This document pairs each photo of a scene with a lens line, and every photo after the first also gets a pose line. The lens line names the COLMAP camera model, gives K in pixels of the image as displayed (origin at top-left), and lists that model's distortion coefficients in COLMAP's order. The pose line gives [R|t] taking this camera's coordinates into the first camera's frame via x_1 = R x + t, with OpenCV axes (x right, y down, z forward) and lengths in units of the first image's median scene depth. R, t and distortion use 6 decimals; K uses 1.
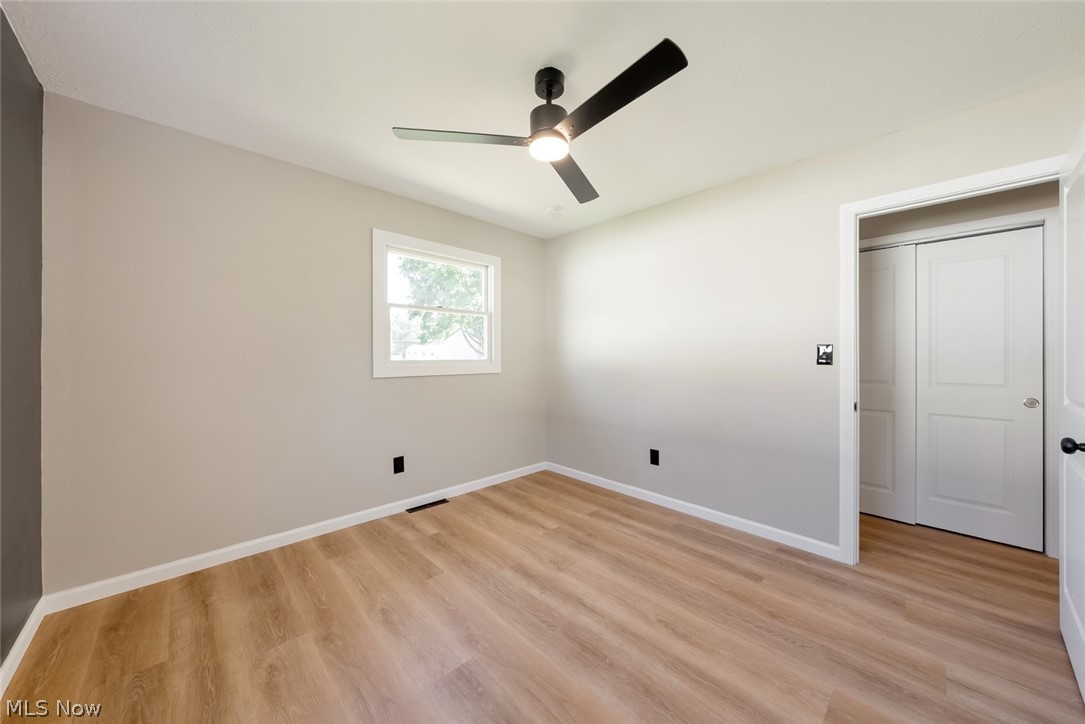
lens RADIAL K [[374.3, 0, 546.2], [0, 374.3, 359.3], [0, 0, 1]] dist [-0.000041, 0.000040]
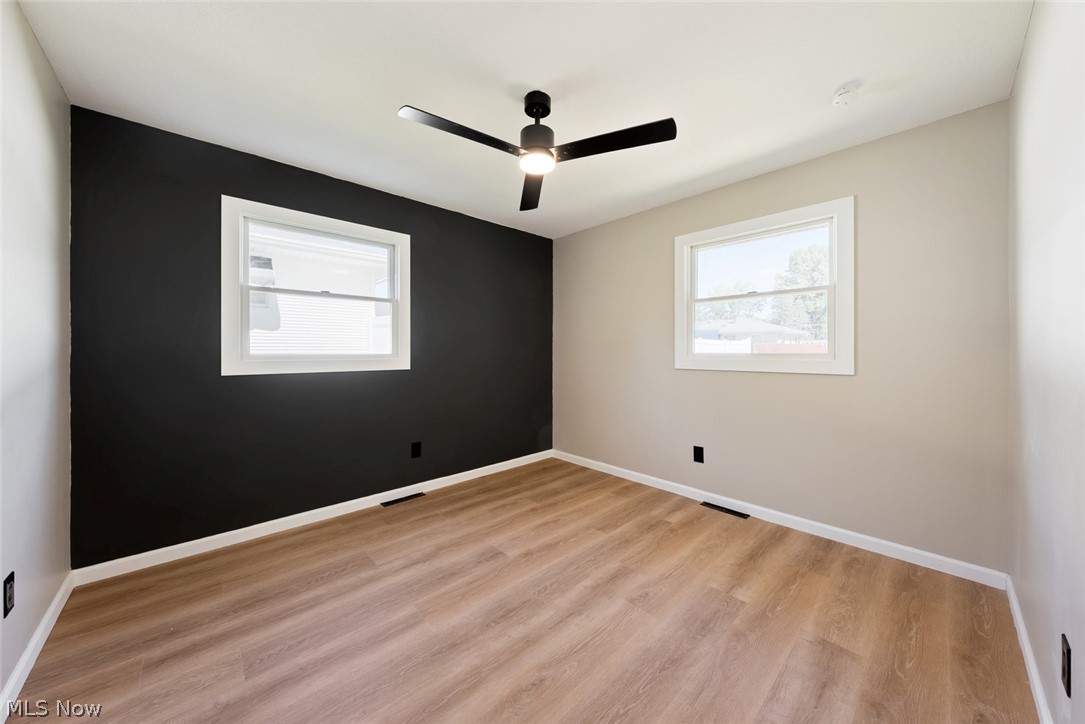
lens RADIAL K [[369.6, 0, 546.7], [0, 369.6, 353.1], [0, 0, 1]] dist [0.000558, 0.000038]
pose [[-0.004038, 0.006444, -0.999971, 0.837882], [-0.007491, 0.999951, 0.006475, -0.002197], [0.999964, 0.007517, -0.003989, 0.776092]]
